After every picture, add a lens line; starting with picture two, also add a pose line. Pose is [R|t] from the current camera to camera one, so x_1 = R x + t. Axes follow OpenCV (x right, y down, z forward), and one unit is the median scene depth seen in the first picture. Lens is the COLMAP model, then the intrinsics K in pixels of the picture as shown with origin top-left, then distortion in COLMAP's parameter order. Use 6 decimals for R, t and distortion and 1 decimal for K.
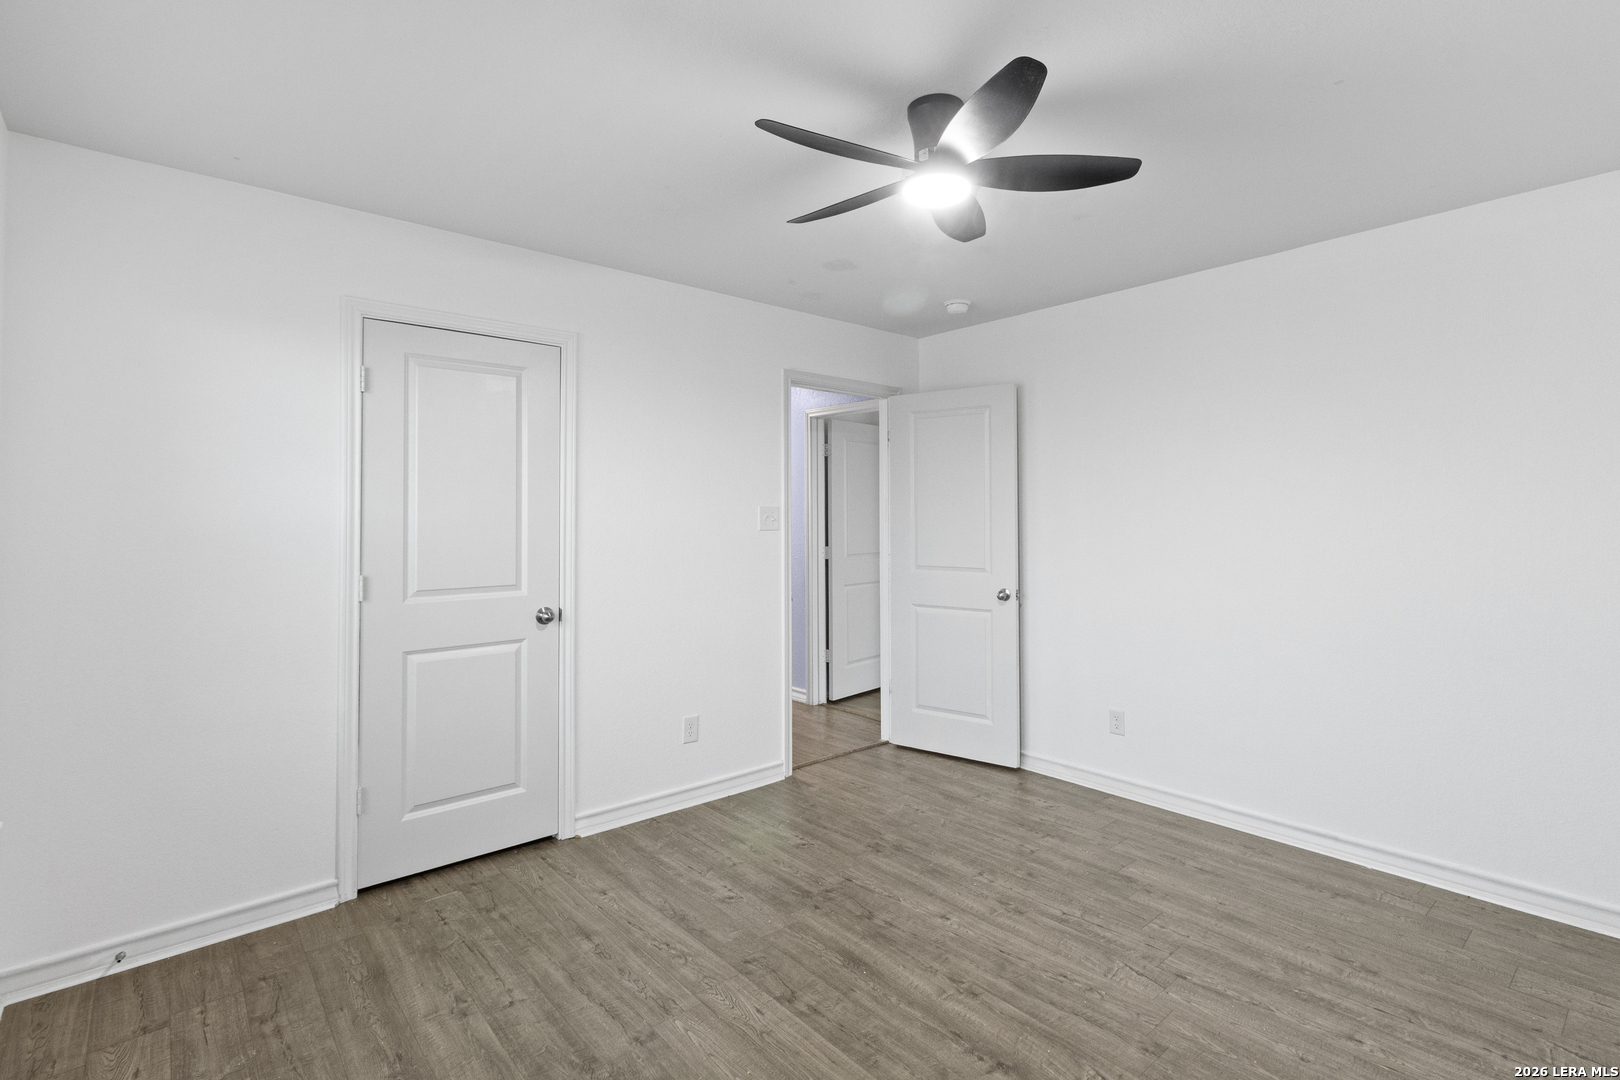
lens RADIAL K [[755.4, 0, 814.1], [0, 755.4, 528.0], [0, 0, 1]] dist [0.013673, 0.000285]
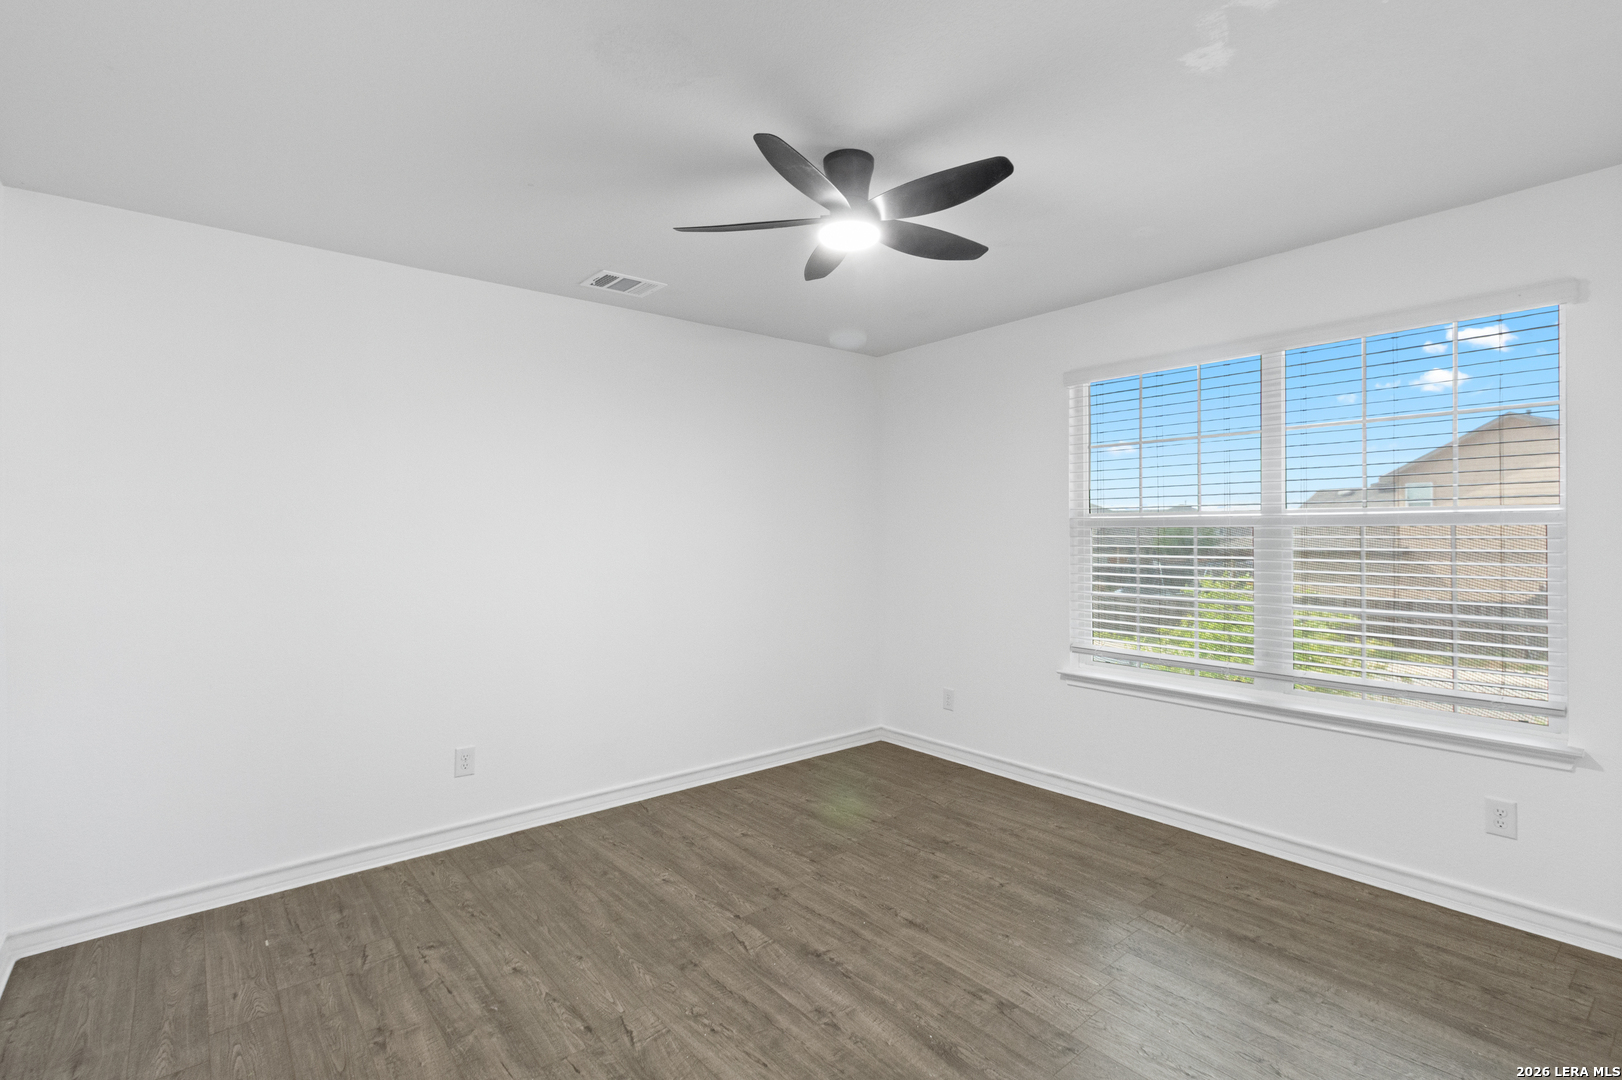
lens RADIAL K [[756.3, 0, 817.3], [0, 756.3, 535.6], [0, 0, 1]] dist [0.013673, 0.000285]
pose [[-0.999732, 0.012692, 0.019386, 0.189131], [0.013036, 0.999759, 0.017691, -0.025804], [-0.019157, 0.017939, -0.999656, 2.031356]]
